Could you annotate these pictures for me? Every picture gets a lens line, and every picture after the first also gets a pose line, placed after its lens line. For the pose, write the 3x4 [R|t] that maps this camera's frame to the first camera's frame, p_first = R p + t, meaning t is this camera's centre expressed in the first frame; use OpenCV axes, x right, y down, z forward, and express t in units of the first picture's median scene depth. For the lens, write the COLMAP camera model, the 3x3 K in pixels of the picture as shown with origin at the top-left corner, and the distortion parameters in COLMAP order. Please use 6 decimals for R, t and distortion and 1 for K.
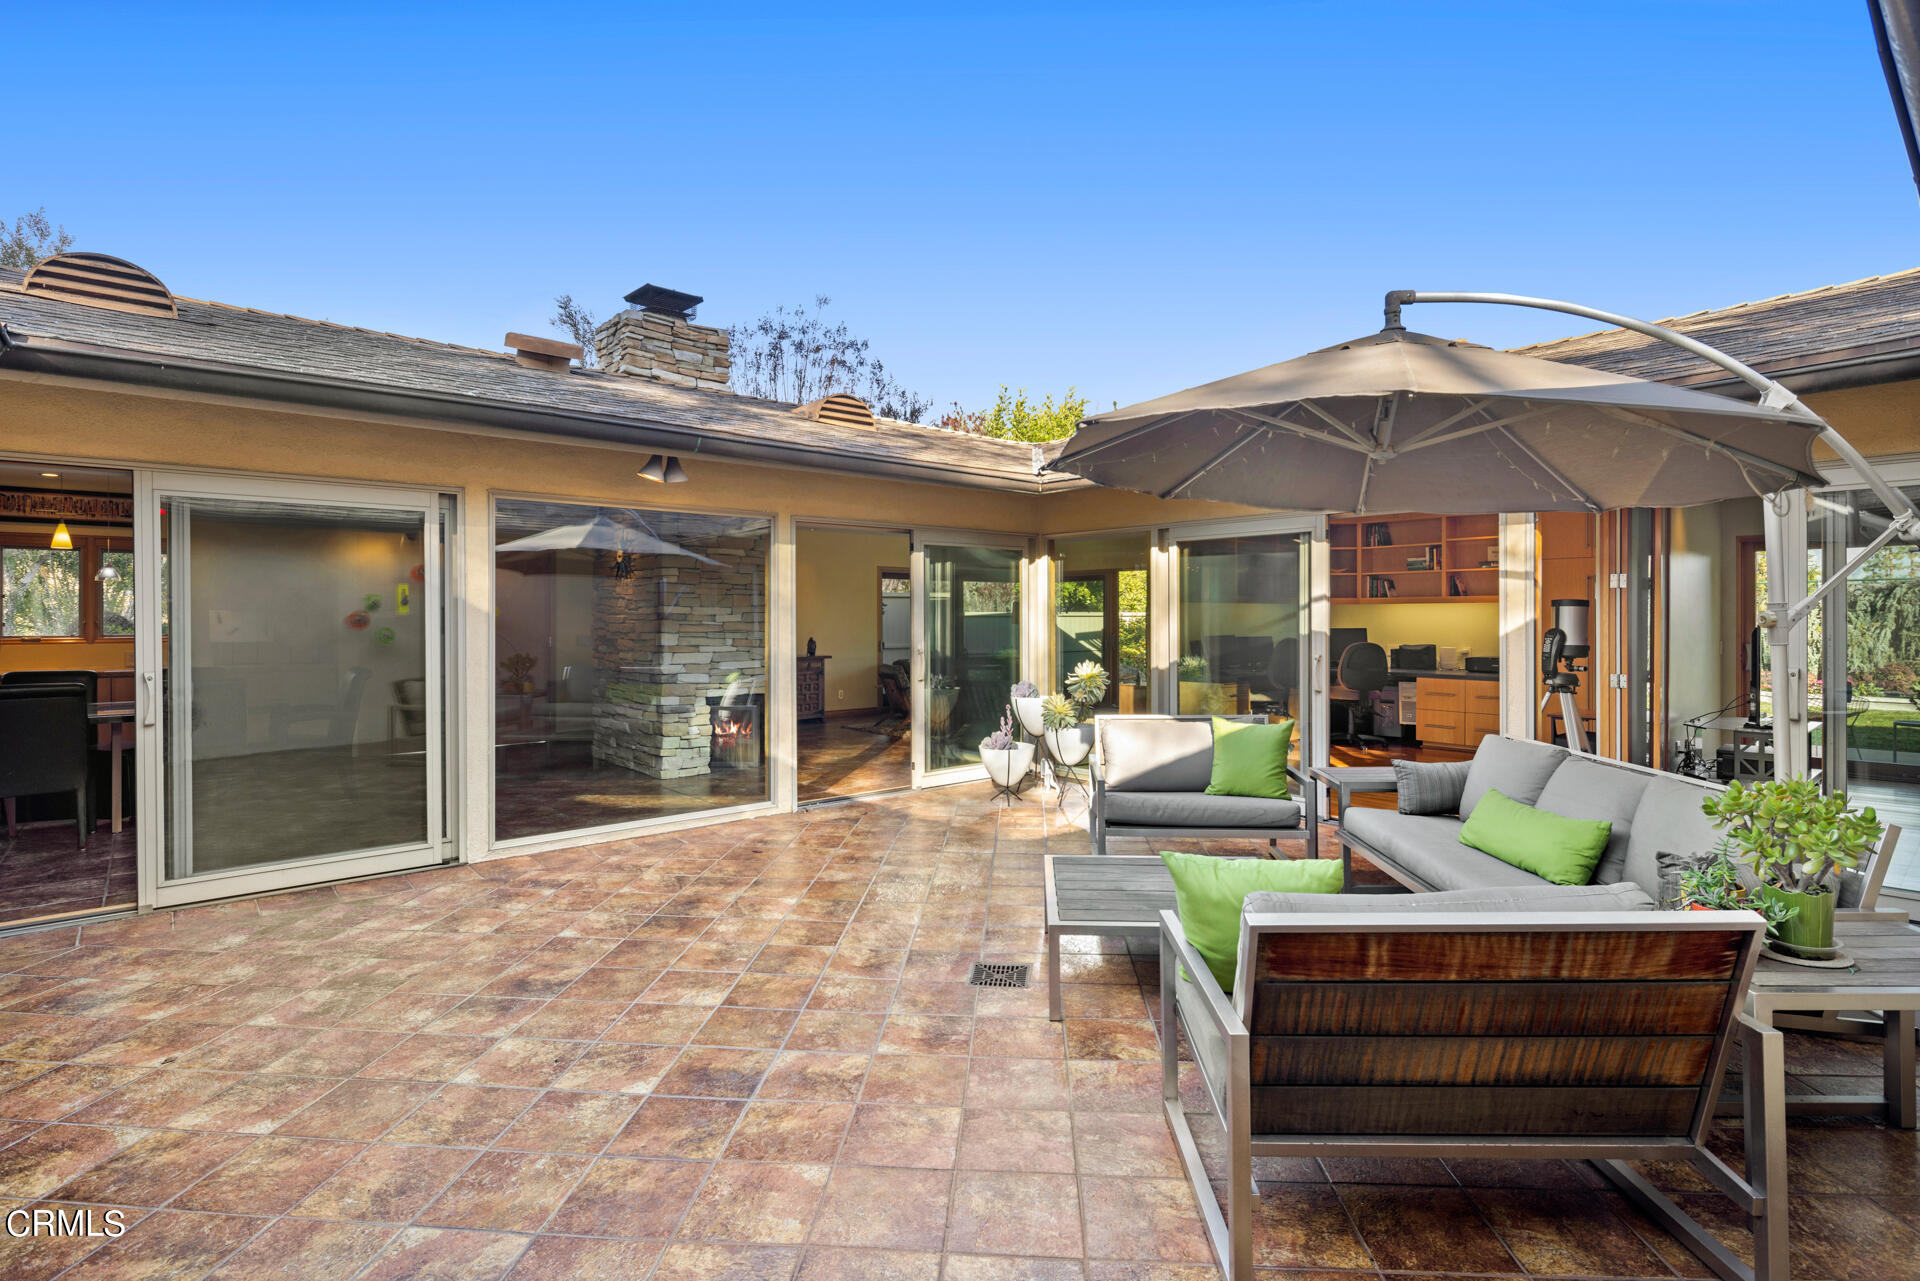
lens RADIAL K [[929.2, 0, 965.6], [0, 929.2, 623.0], [0, 0, 1]] dist [0.006113, -0.000698]
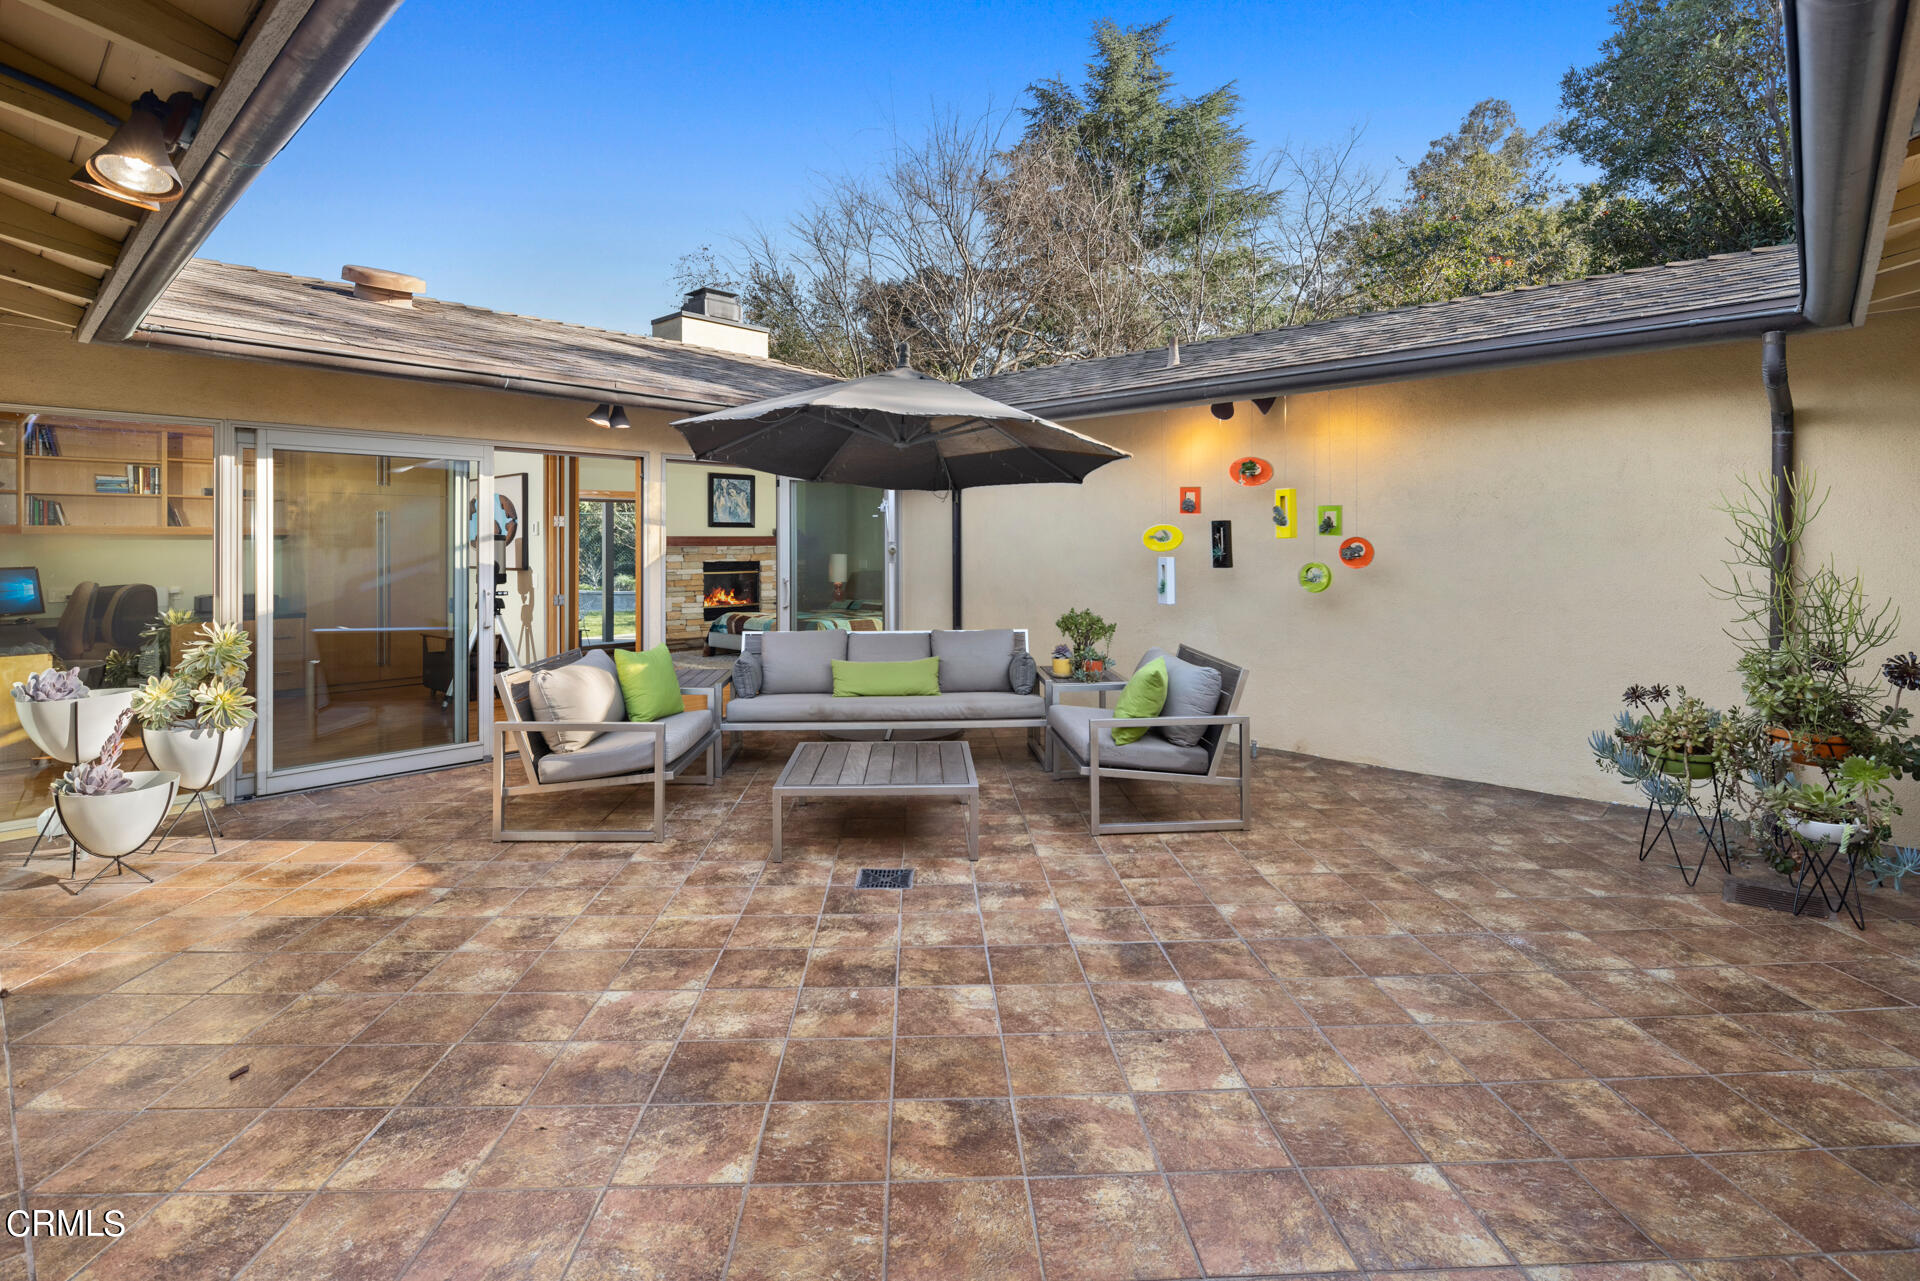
lens RADIAL K [[929.2, 0, 953.2], [0, 929.2, 555.0], [0, 0, 1]] dist [0.006113, -0.000698]
pose [[-0.111071, -0.010134, 0.993761, -1.227001], [0.011470, 0.999868, 0.011478, -0.012288], [-0.993746, 0.012674, -0.110940, 1.212807]]
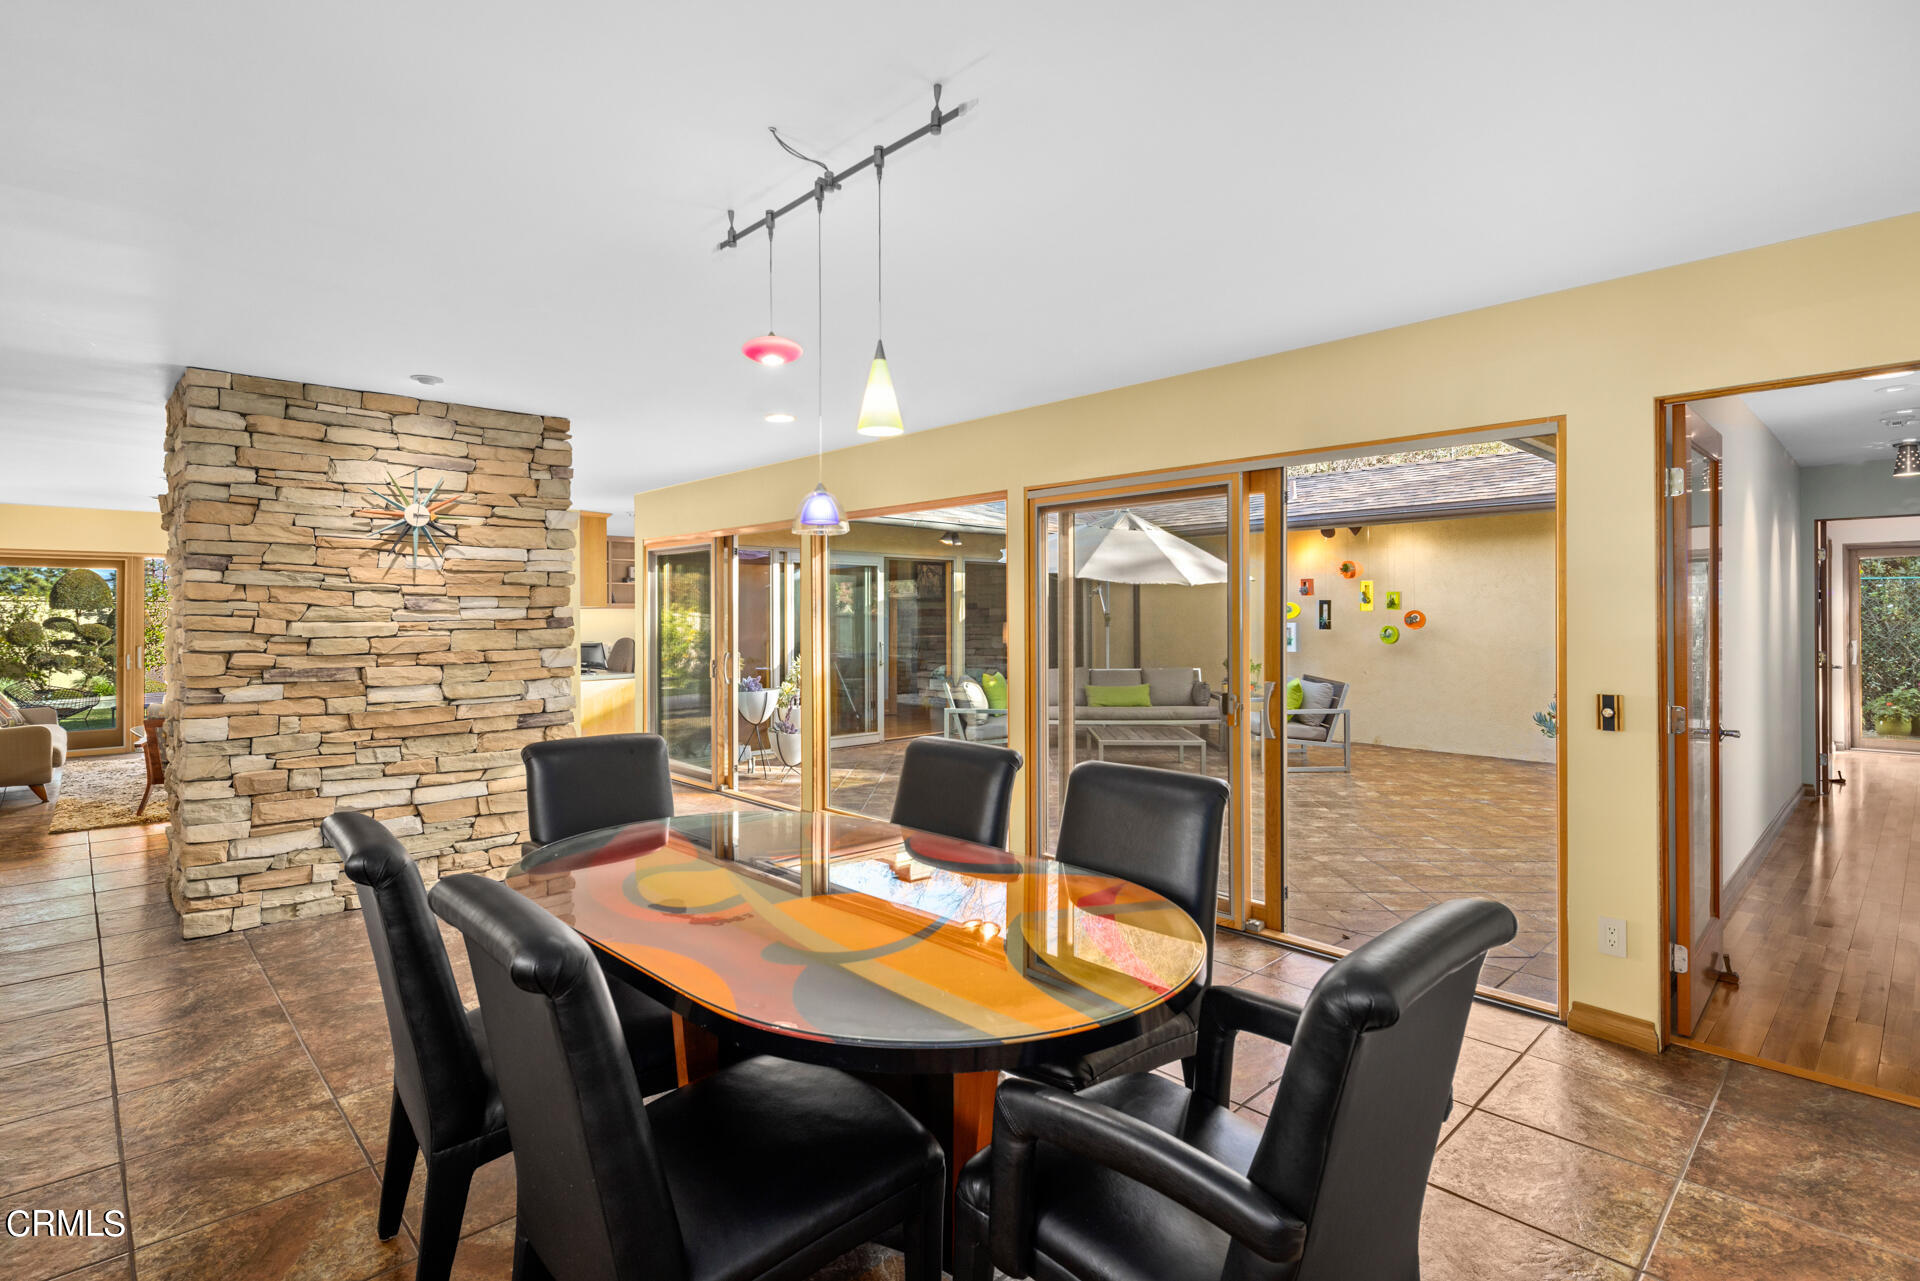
lens RADIAL K [[929.2, 0, 965.8], [0, 929.2, 622.2], [0, 0, 1]] dist [0.006113, -0.000698]
pose [[-0.055250, -0.001417, 0.998472, -2.376669], [0.011989, 0.999926, 0.002082, -0.001867], [-0.998401, 0.012086, -0.055229, 1.807072]]
